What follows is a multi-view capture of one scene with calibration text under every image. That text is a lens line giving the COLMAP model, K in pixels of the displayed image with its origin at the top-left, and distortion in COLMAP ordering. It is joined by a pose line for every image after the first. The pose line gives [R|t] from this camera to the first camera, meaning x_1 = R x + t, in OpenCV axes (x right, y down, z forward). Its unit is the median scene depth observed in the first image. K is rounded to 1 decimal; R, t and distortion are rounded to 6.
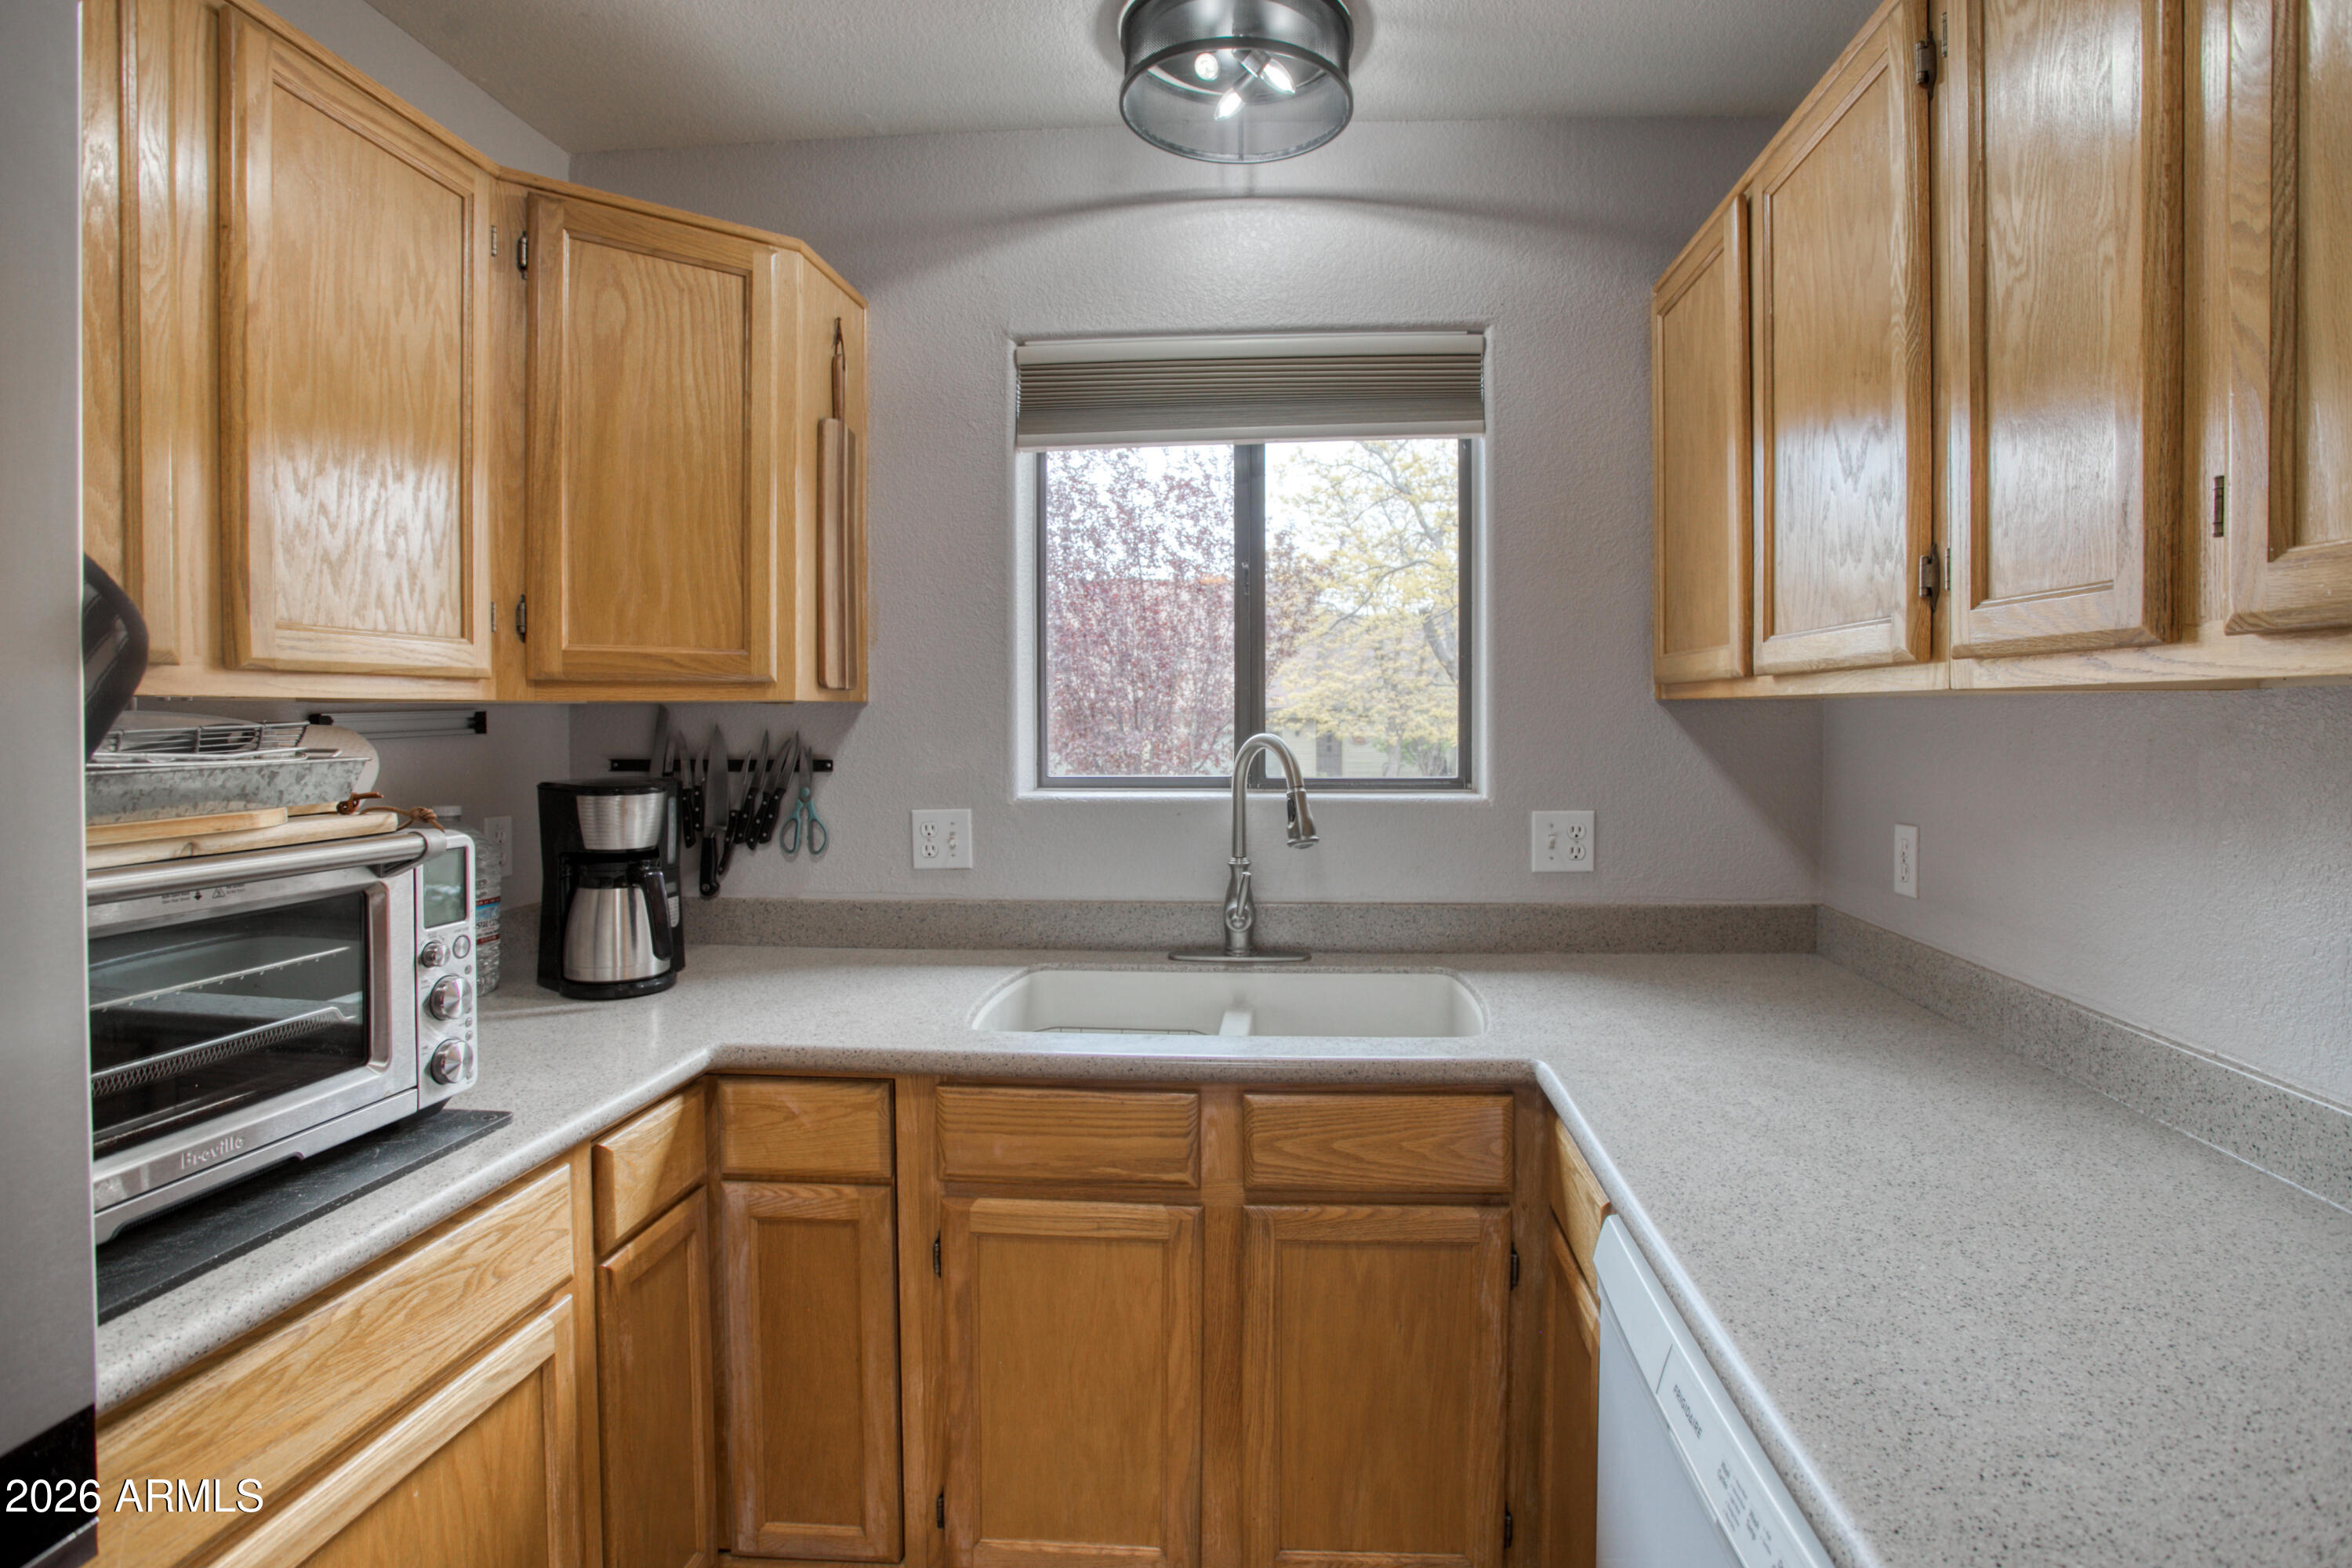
lens RADIAL K [[1310.6, 0, 1195.2], [0, 1310.6, 741.2], [0, 0, 1]] dist [-0.049799, 0.002003]
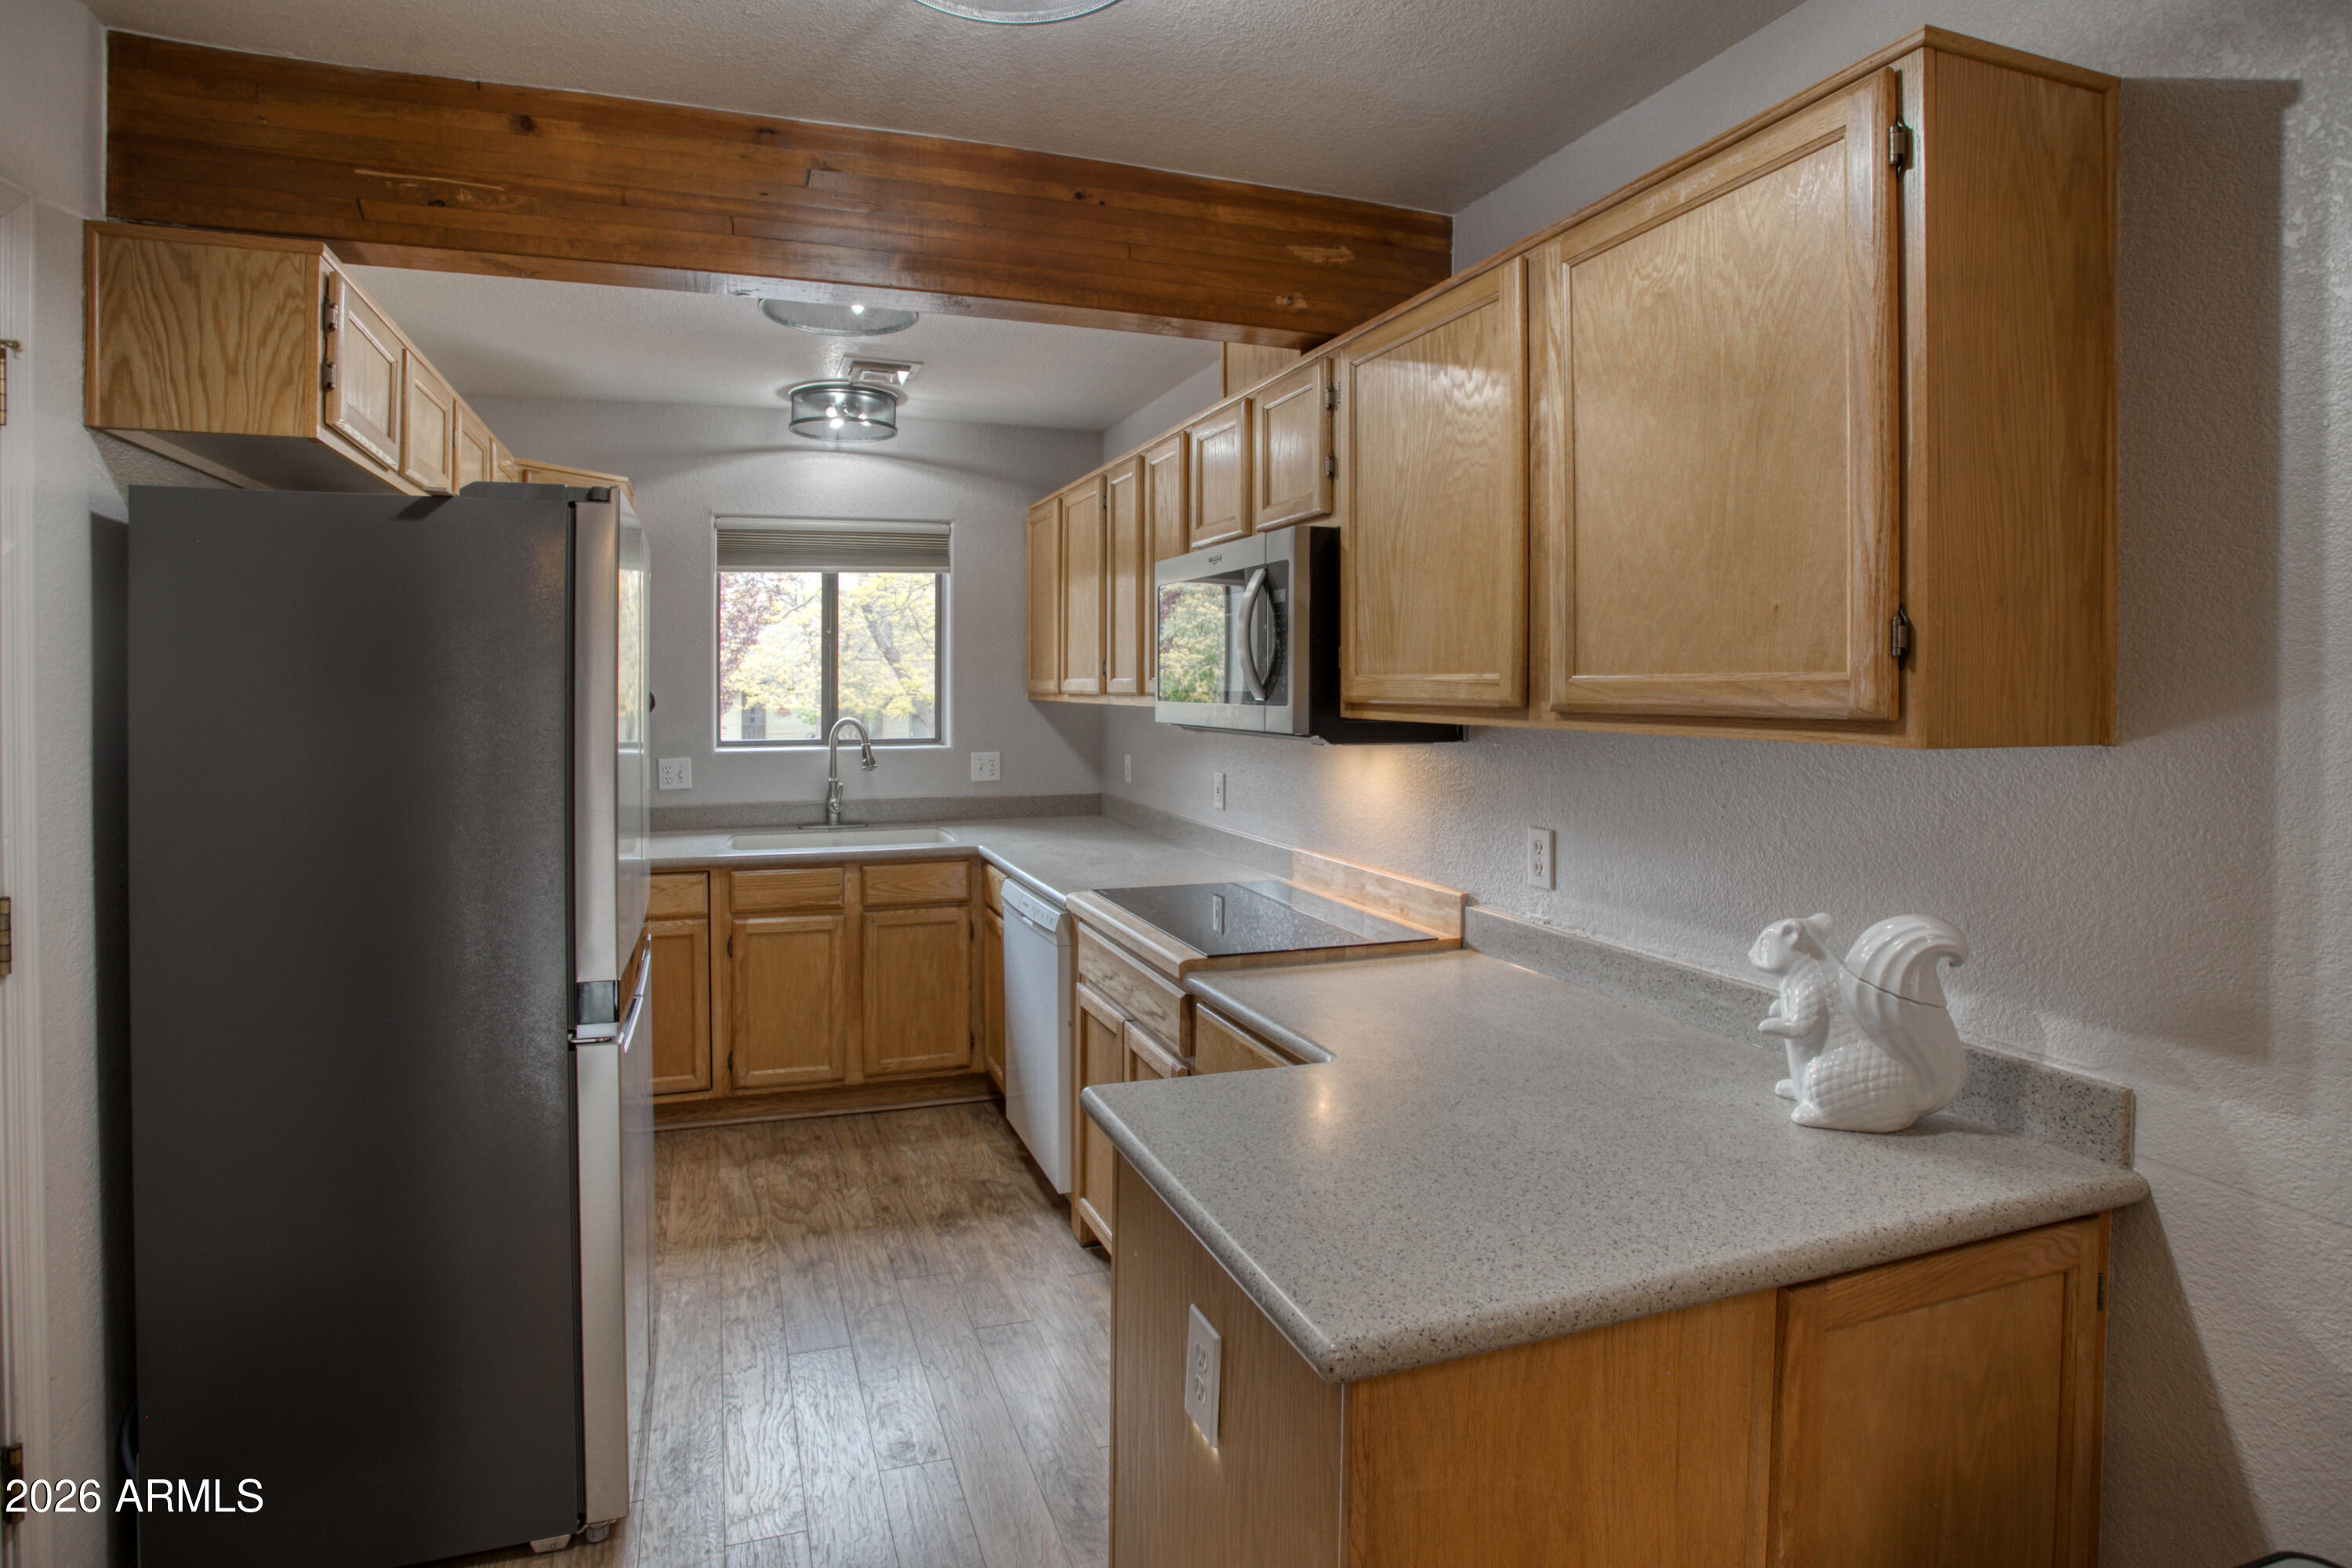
lens RADIAL K [[1310.6, 0, 1195.2], [0, 1310.6, 741.2], [0, 0, 1]] dist [-0.049799, 0.002003]
pose [[0.904694, -0.019210, 0.425629, -0.415883], [0.009001, 0.999622, 0.025986, -0.022433], [-0.425967, -0.019678, 0.904525, -1.409157]]
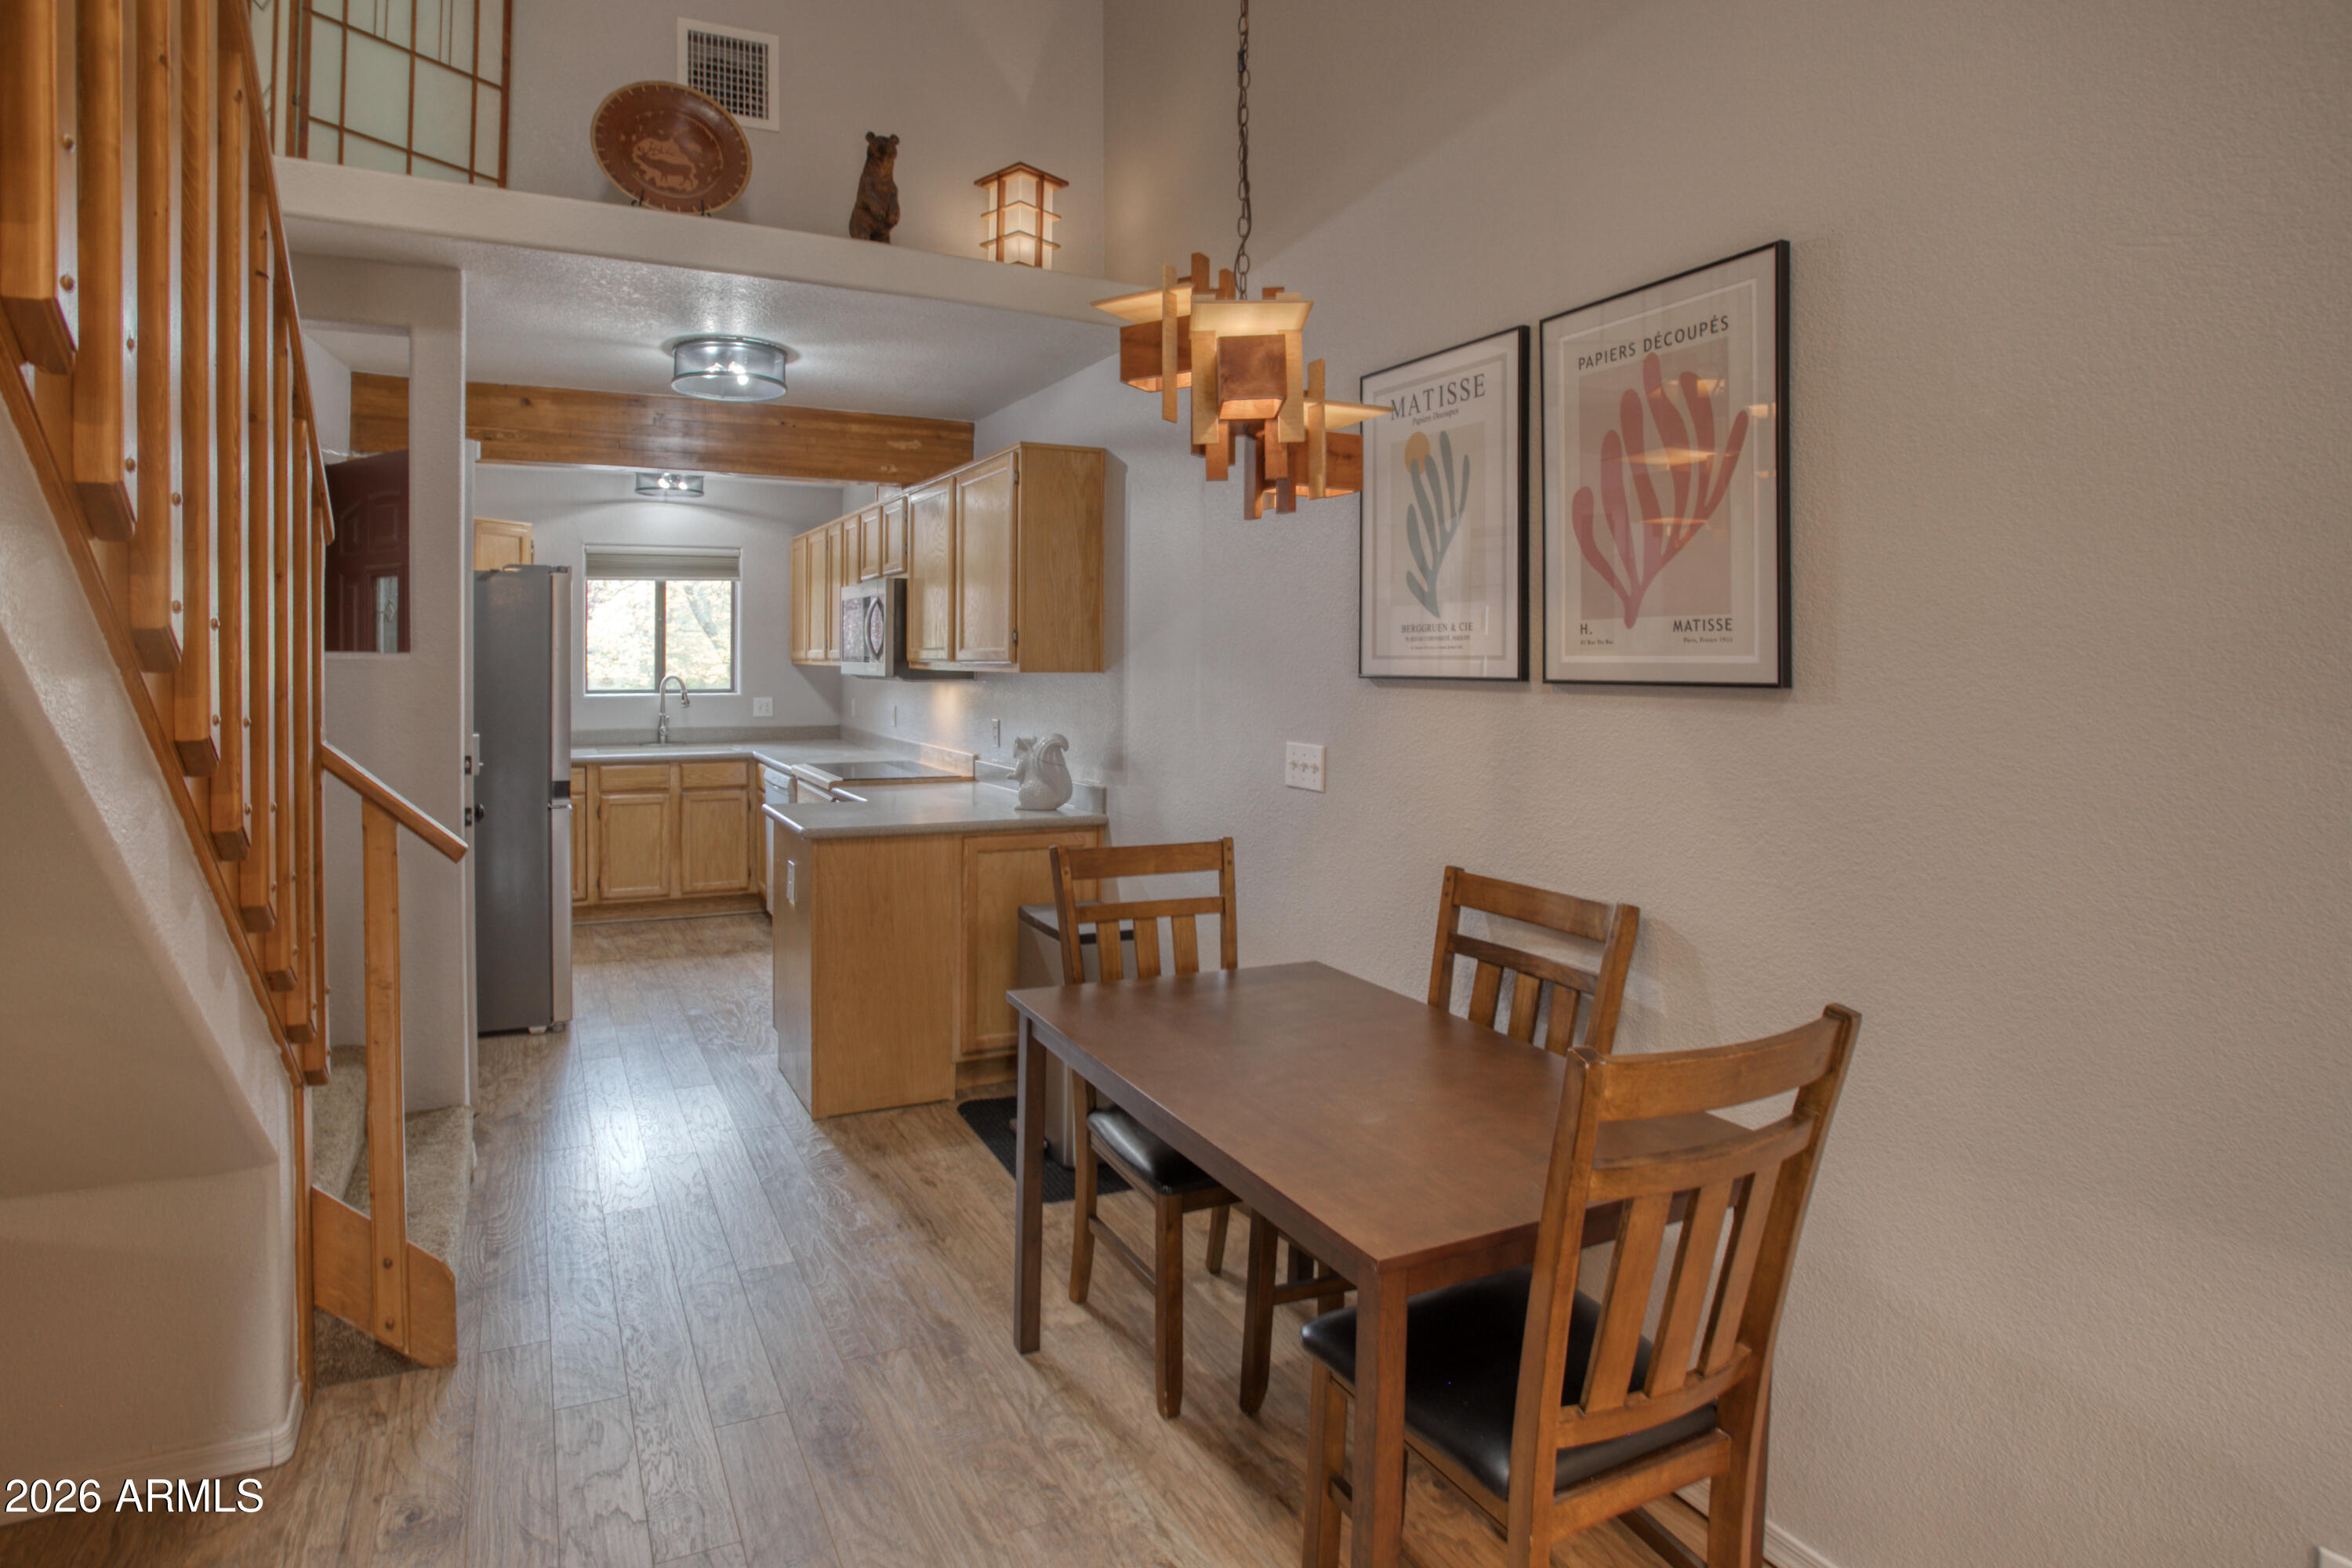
lens RADIAL K [[1281.4, 0, 1117.0], [0, 1281.4, 704.8], [0, 0, 1]] dist [-0.077564, 0.062116]
pose [[0.869546, -0.015948, 0.493595, -0.686813], [0.006393, 0.999758, 0.021040, 0.013550], [-0.493811, -0.015139, 0.869437, -2.901070]]
